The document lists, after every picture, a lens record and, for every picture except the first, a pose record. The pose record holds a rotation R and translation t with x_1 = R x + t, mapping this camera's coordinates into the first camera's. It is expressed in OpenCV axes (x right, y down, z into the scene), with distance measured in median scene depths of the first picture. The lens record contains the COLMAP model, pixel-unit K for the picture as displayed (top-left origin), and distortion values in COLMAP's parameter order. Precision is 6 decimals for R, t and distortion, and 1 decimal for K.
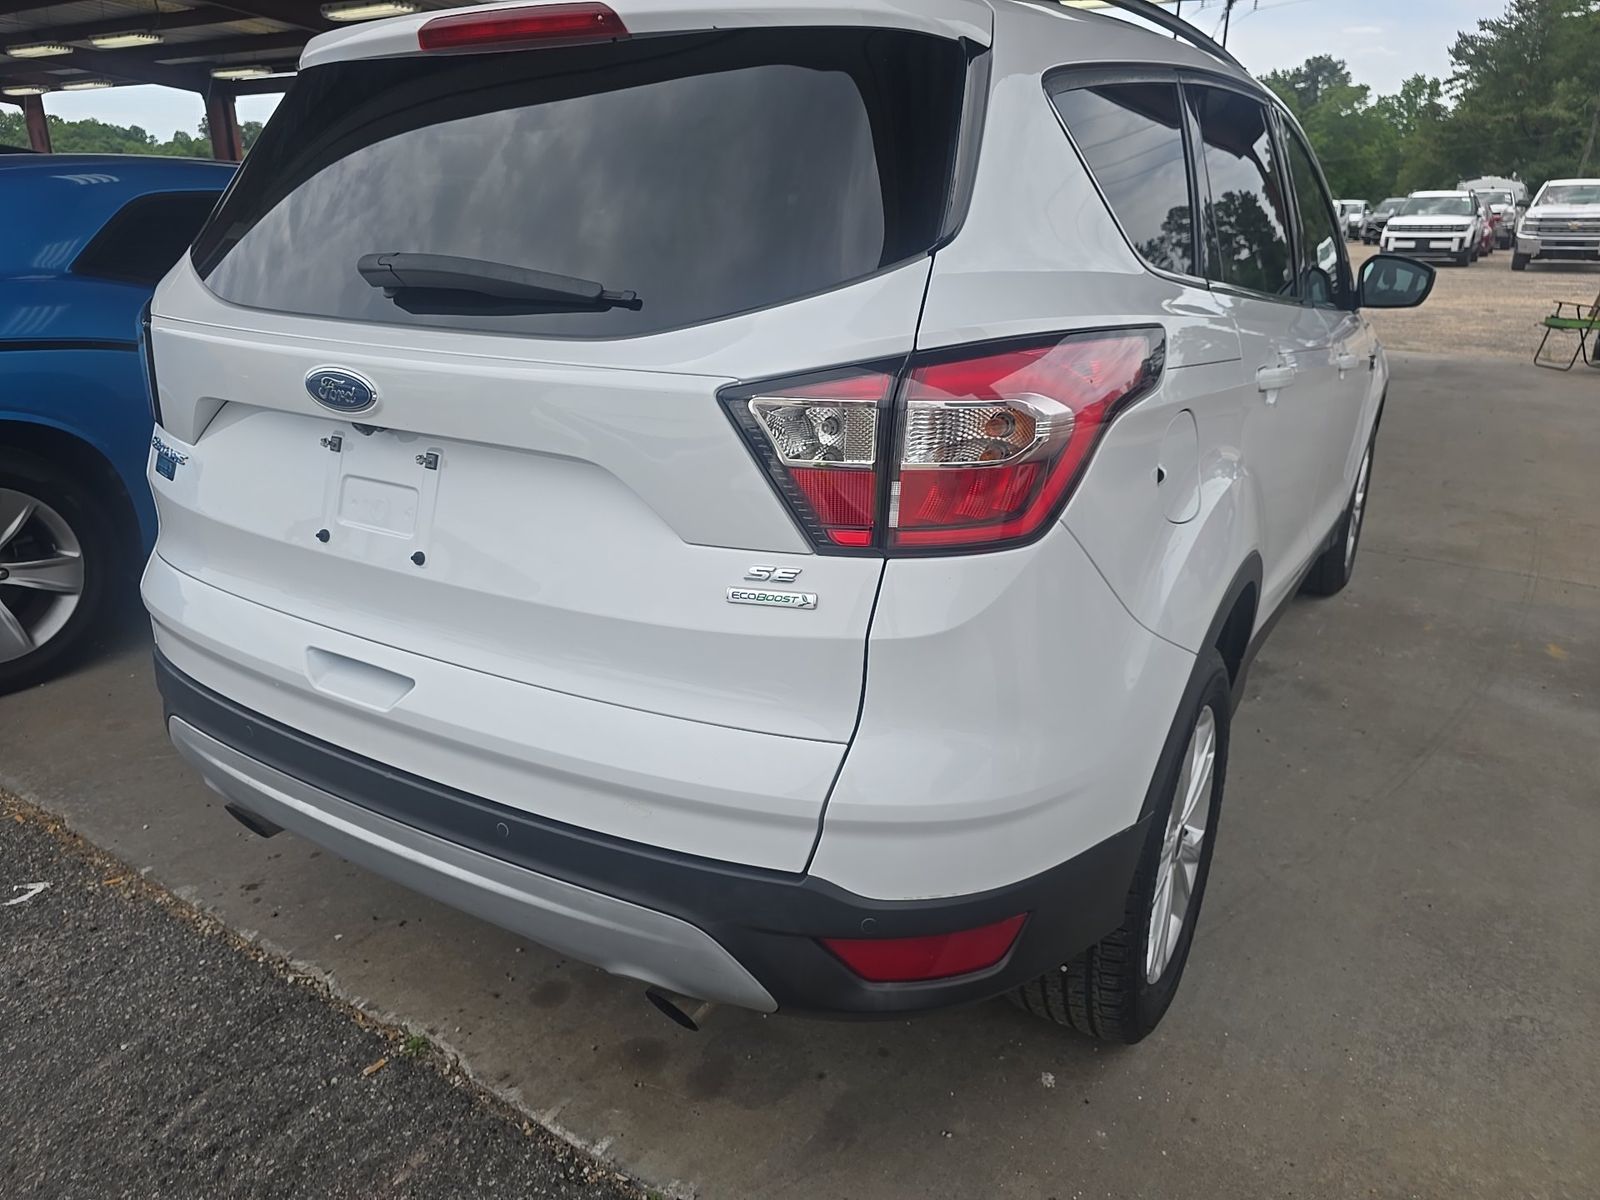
lens RADIAL K [[1092.1, 0, 792.8], [0, 1092.1, 598.7], [0, 0, 1]] dist [0.041489, -0.041097]
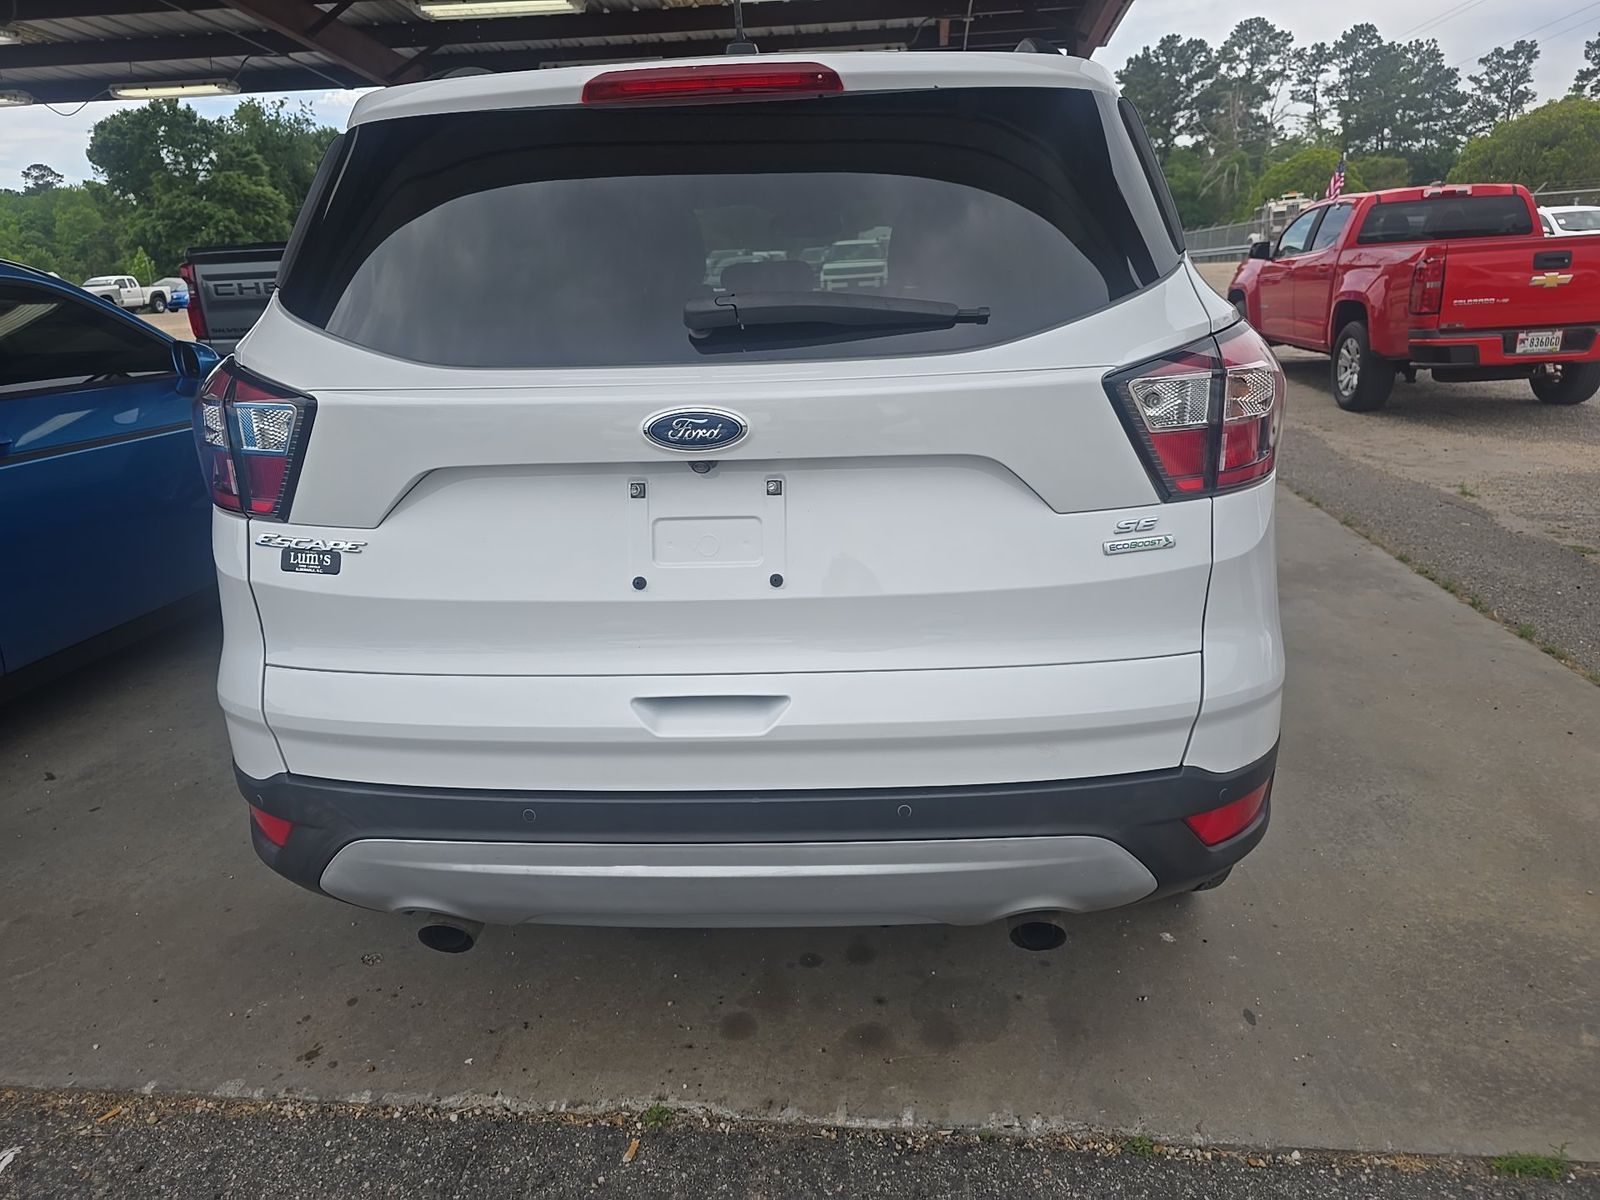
lens RADIAL K [[1092.1, 0, 792.8], [0, 1092.1, 598.7], [0, 0, 1]] dist [0.041489, -0.041097]
pose [[0.883243, -0.180777, 0.432668, -0.593857], [0.202440, 0.979286, -0.004094, -0.009412], [-0.422966, 0.091205, 0.901544, 0.042913]]
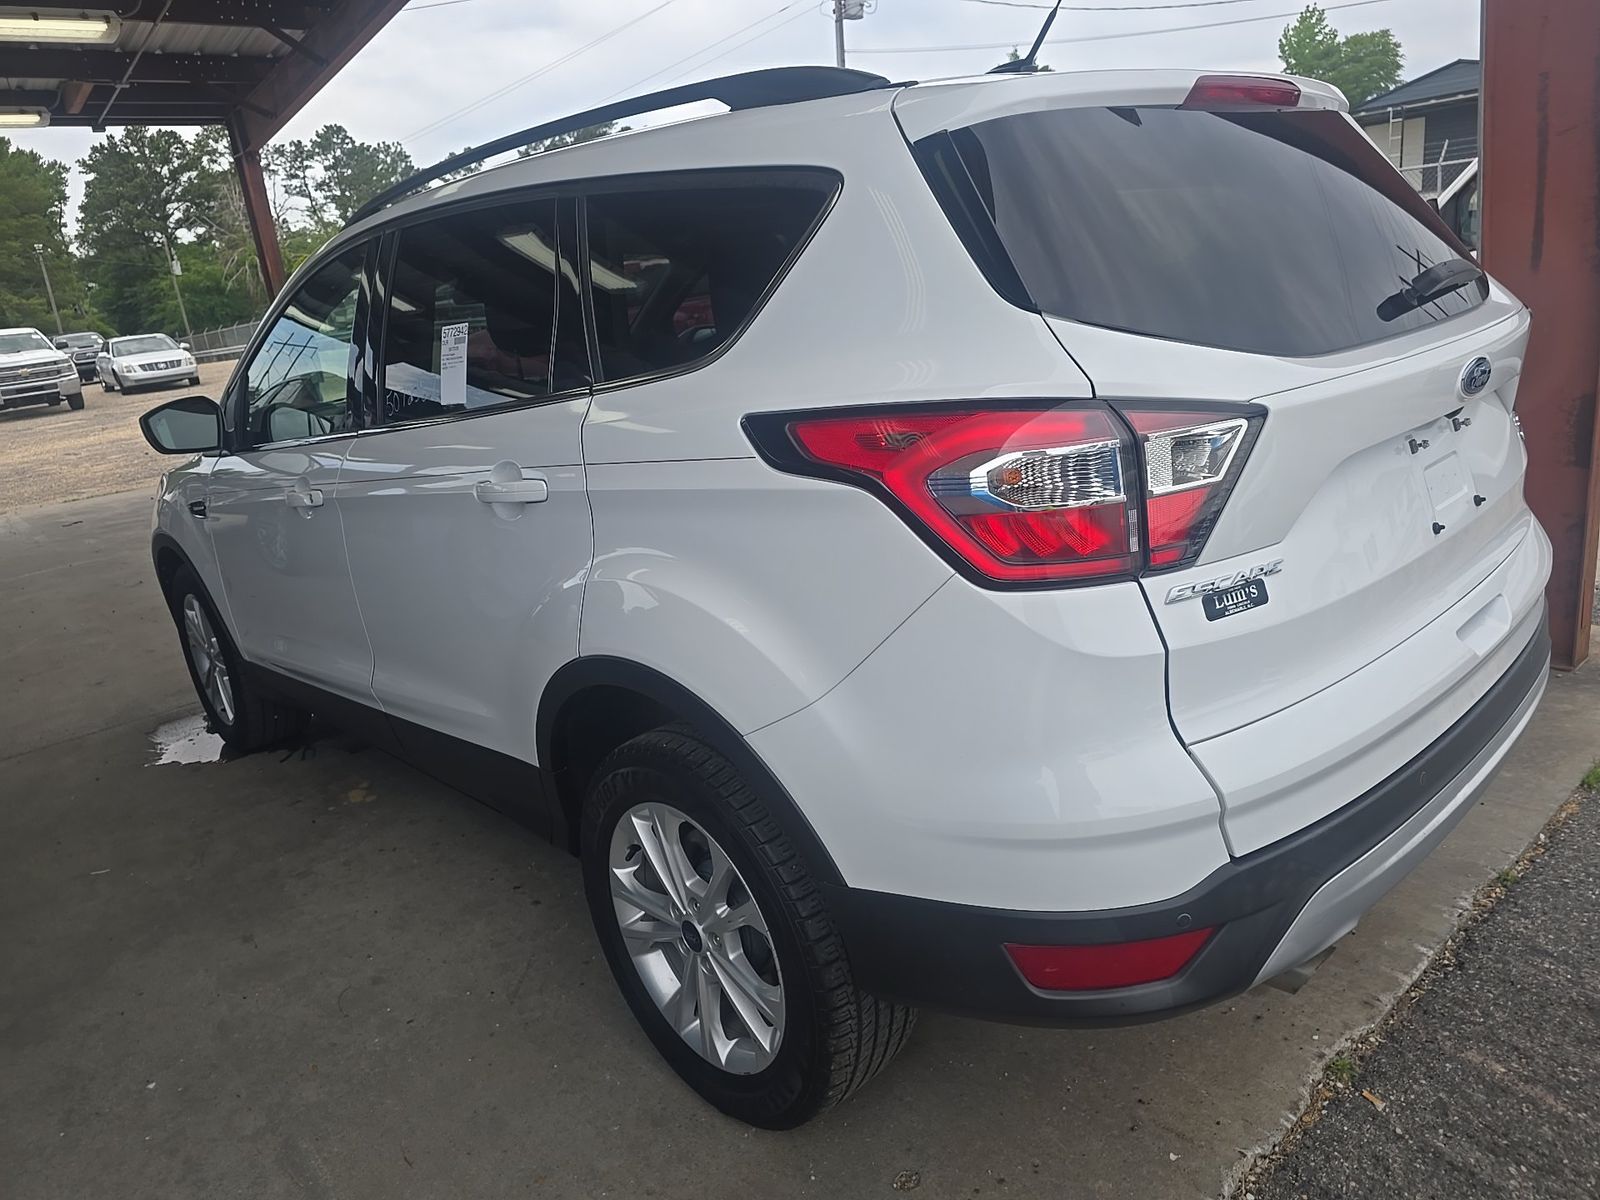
lens RADIAL K [[1098.6, 0, 800.0], [0, 1098.6, 600.0], [0, 0, 1]] dist [0.039545, -0.035430]
pose [[0.245372, -0.313648, 0.917288, -1.298224], [0.430950, 0.882871, 0.186602, -0.379425], [-0.868375, 0.349519, 0.351798, 0.960551]]
